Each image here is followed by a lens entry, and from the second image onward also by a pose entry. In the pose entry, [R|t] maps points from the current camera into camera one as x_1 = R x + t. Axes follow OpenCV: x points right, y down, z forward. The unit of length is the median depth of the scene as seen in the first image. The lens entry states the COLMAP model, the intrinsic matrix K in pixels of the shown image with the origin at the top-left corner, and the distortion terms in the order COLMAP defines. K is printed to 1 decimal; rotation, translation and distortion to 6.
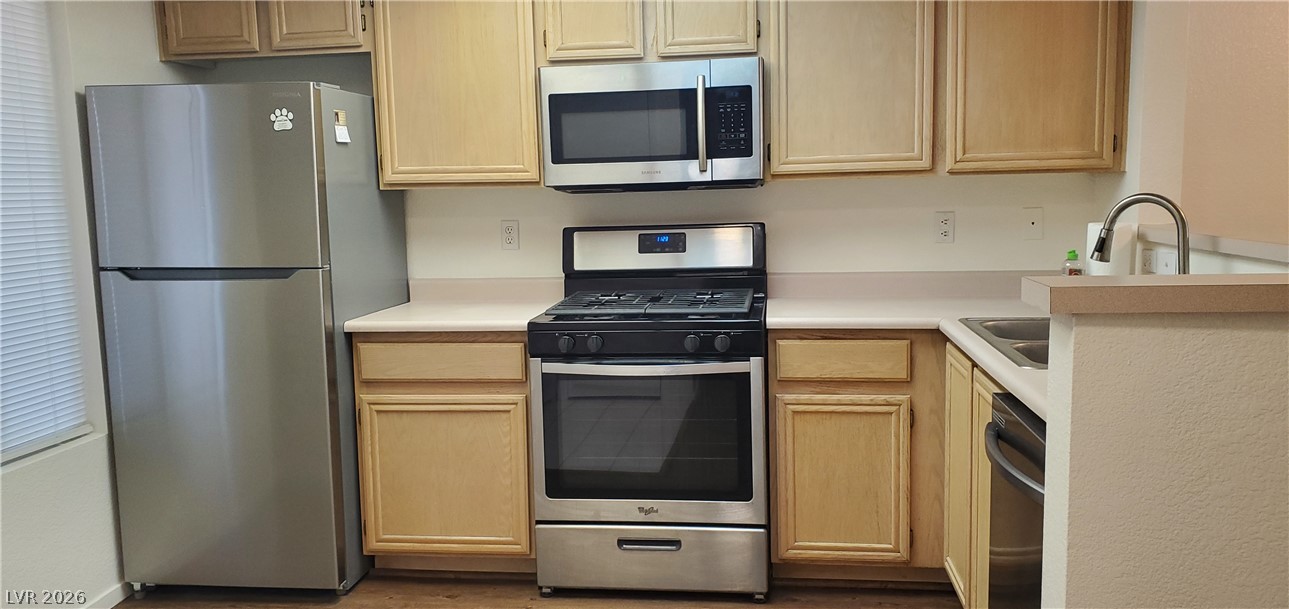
lens RADIAL K [[1004.6, 0, 644.5], [0, 1004.6, 304.5], [0, 0, 1]] dist [0.118494, -0.158280]
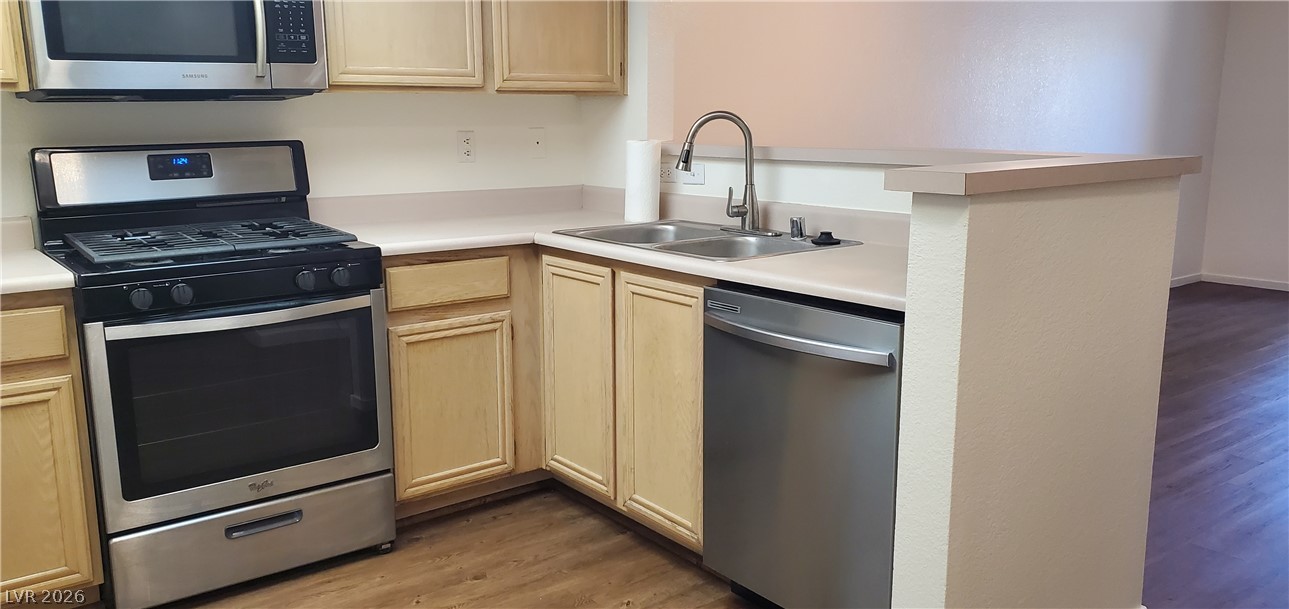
lens RADIAL K [[1004.6, 0, 644.5], [0, 1004.6, 304.5], [0, 0, 1]] dist [0.118494, -0.158280]
pose [[0.718062, -0.117356, 0.686014, -0.329888], [0.072706, 0.992937, 0.093760, -0.001422], [-0.692171, -0.017448, 0.721522, 0.169398]]
